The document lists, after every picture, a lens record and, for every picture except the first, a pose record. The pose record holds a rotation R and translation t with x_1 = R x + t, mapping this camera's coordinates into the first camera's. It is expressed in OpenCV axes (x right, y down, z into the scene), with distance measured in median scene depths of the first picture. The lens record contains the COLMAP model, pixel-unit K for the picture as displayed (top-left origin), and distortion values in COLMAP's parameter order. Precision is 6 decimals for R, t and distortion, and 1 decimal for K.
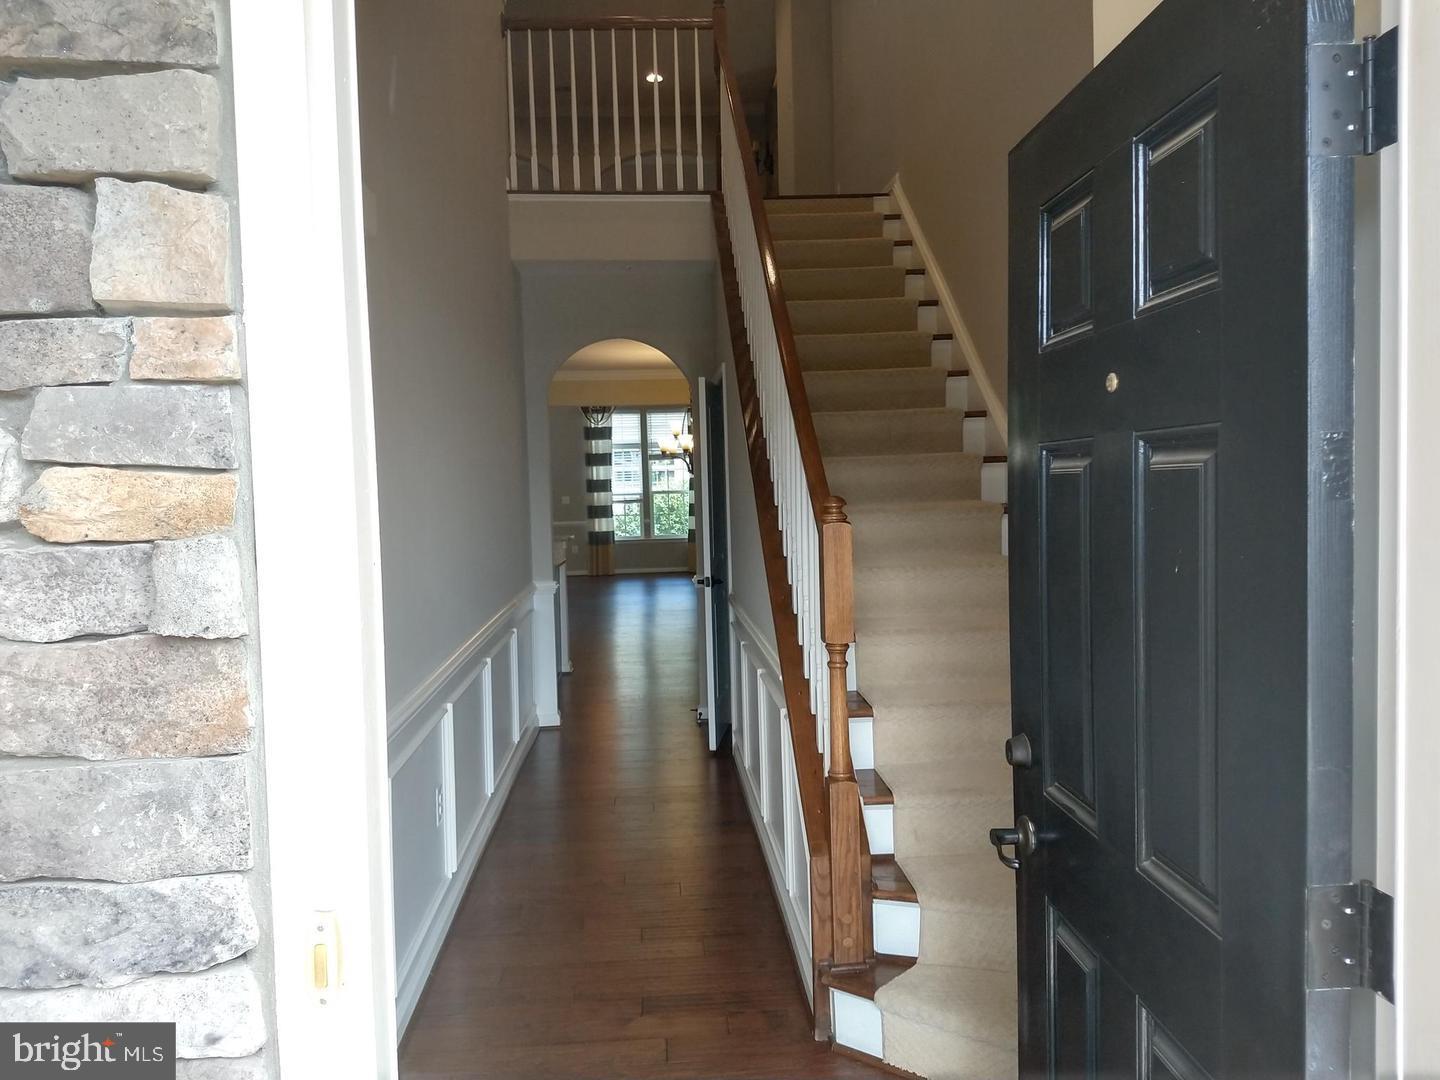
lens RADIAL K [[1110.1, 0, 724.1], [0, 1110.1, 545.6], [0, 0, 1]] dist [0.091885, -0.115671]
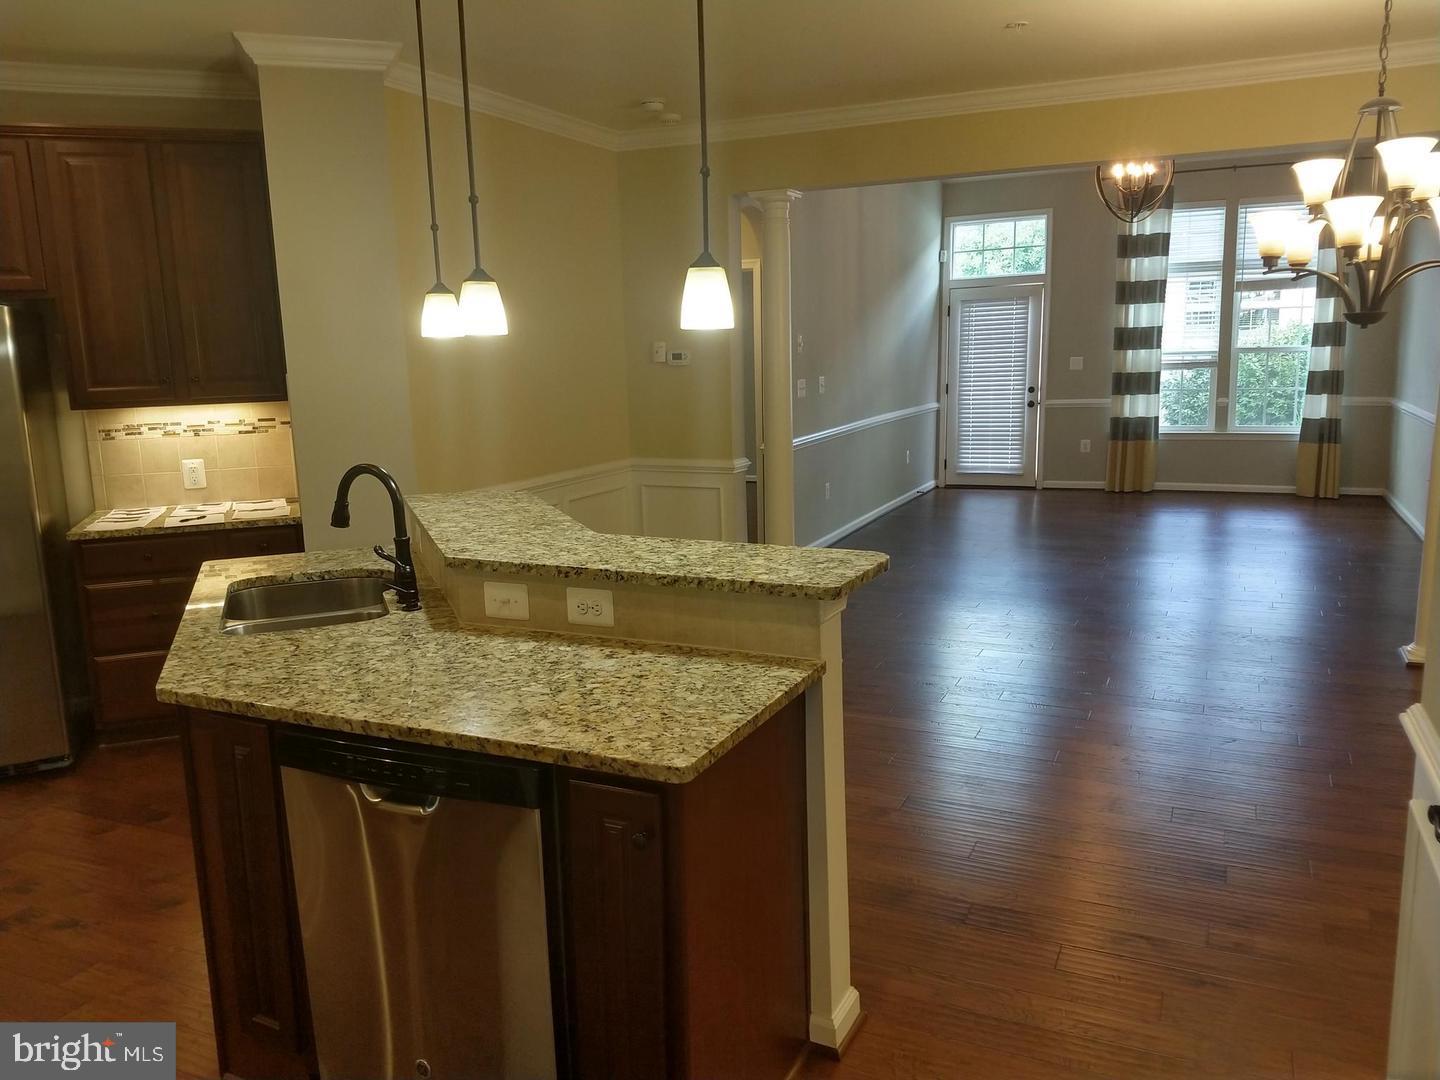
lens RADIAL K [[1110.1, 0, 724.1], [0, 1110.1, 545.6], [0, 0, 1]] dist [0.091885, -0.115671]
pose [[0.882848, 0.083330, -0.462208, -0.021968], [-0.019164, 0.989706, 0.141828, -0.025384], [0.469268, -0.116354, 0.875357, 0.366942]]
